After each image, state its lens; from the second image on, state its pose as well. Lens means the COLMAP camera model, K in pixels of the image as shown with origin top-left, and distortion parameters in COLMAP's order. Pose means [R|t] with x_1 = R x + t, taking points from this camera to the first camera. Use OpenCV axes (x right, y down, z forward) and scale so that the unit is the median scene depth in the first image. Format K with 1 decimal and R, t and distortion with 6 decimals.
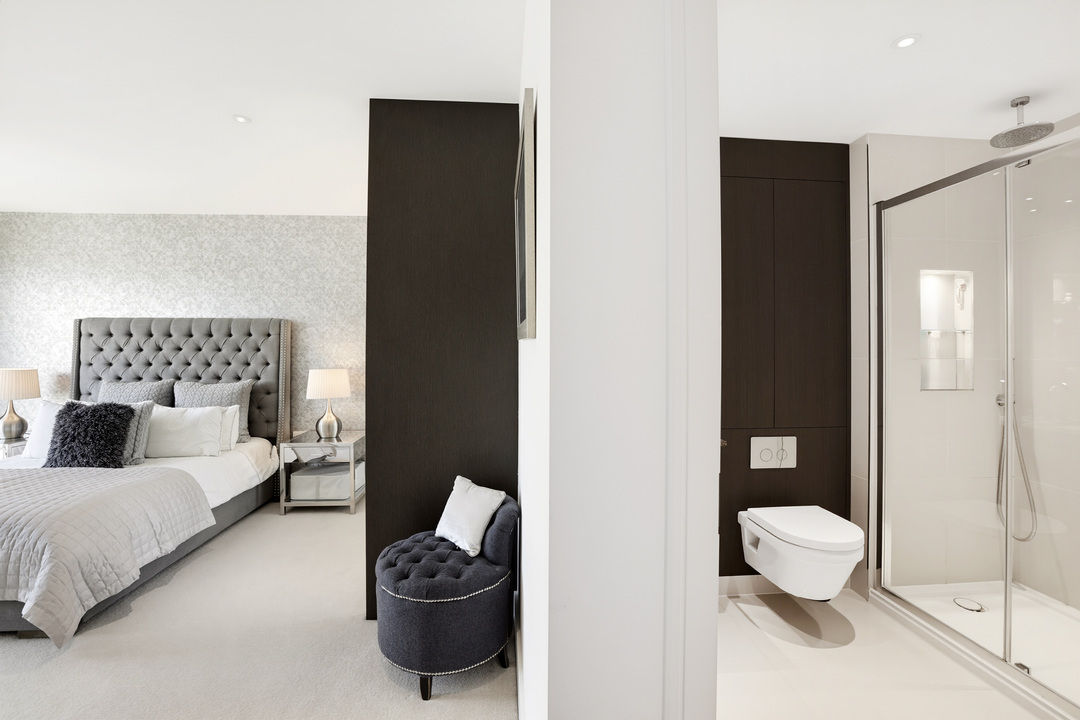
lens RADIAL K [[476.4, 0, 545.6], [0, 476.4, 343.8], [0, 0, 1]] dist [-0.043831, 0.007500]
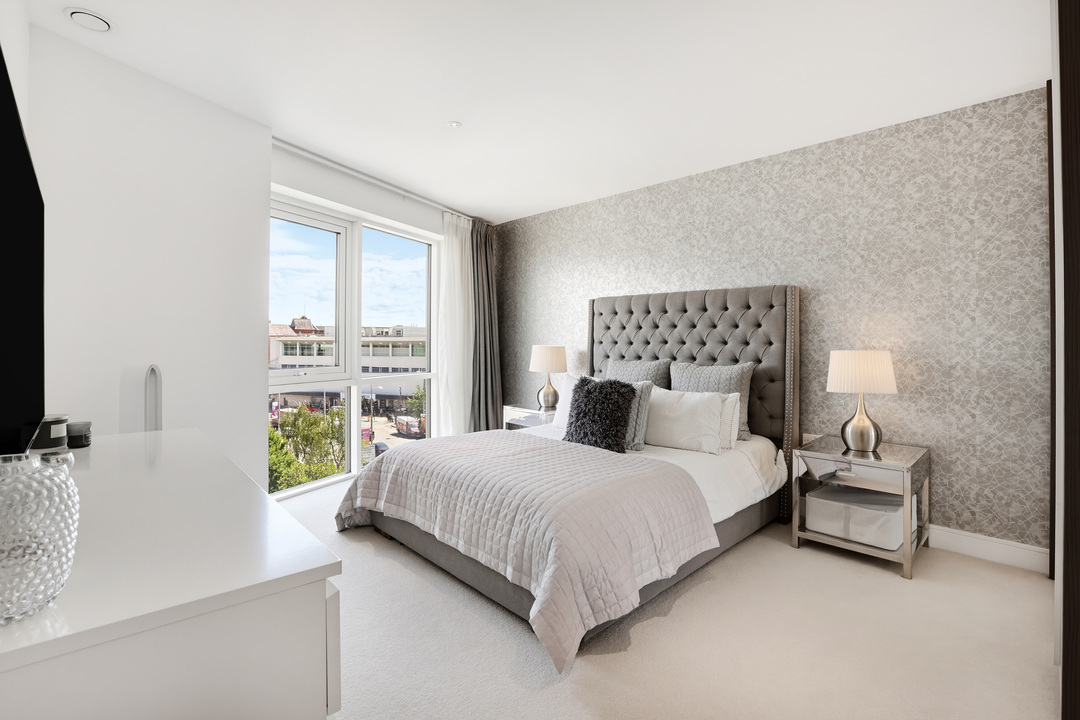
lens RADIAL K [[520.1, 0, 540.2], [0, 520.1, 333.8], [0, 0, 1]] dist [-0.000566, 0.000239]
pose [[0.614774, -0.007493, -0.788667, -0.150677], [0.011362, 0.999935, -0.000643, 0.024293], [0.788621, -0.008566, 0.614820, 0.171484]]
